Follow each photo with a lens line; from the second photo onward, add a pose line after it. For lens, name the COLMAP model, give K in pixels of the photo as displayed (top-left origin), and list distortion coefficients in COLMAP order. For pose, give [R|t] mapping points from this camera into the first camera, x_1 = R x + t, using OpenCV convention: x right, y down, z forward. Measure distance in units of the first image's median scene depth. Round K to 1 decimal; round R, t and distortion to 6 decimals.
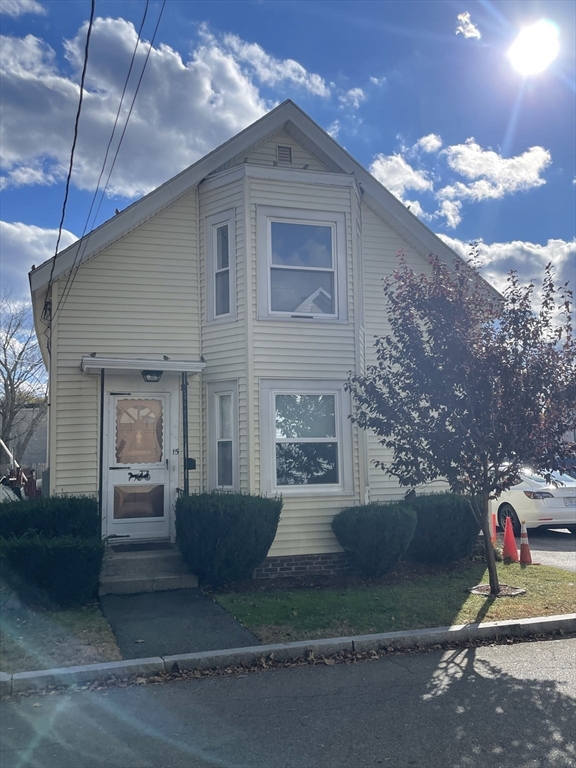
lens RADIAL K [[714.0, 0, 287.5], [0, 714.0, 384.5], [0, 0, 1]] dist [0.059850, 0.000000]
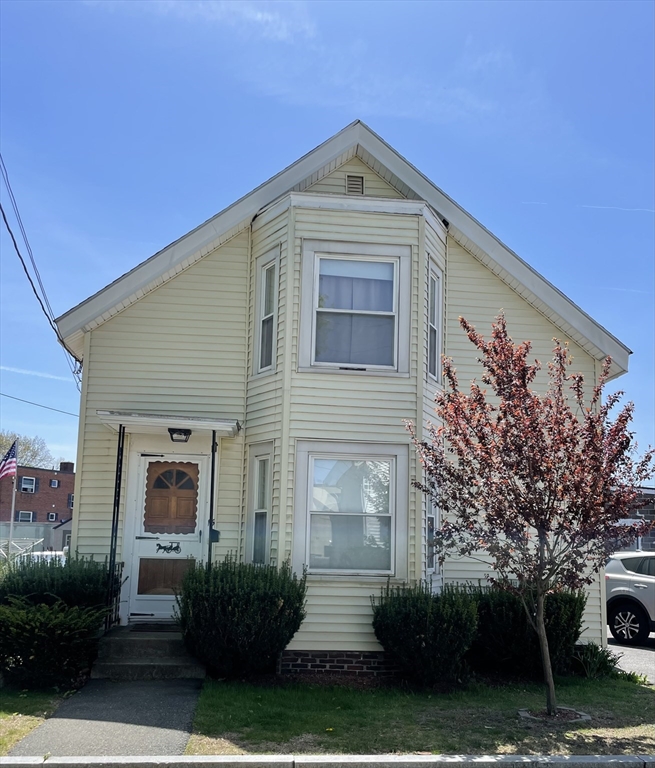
lens RADIAL K [[750.1, 0, 323.8], [0, 750.1, 456.1], [0, 0, 1]] dist [0.053622, 0.000000]
pose [[0.976149, 0.021206, -0.216064, 0.182551], [-0.025695, 0.999508, -0.017988, 0.025702], [0.215577, 0.023111, 0.976213, 0.127612]]
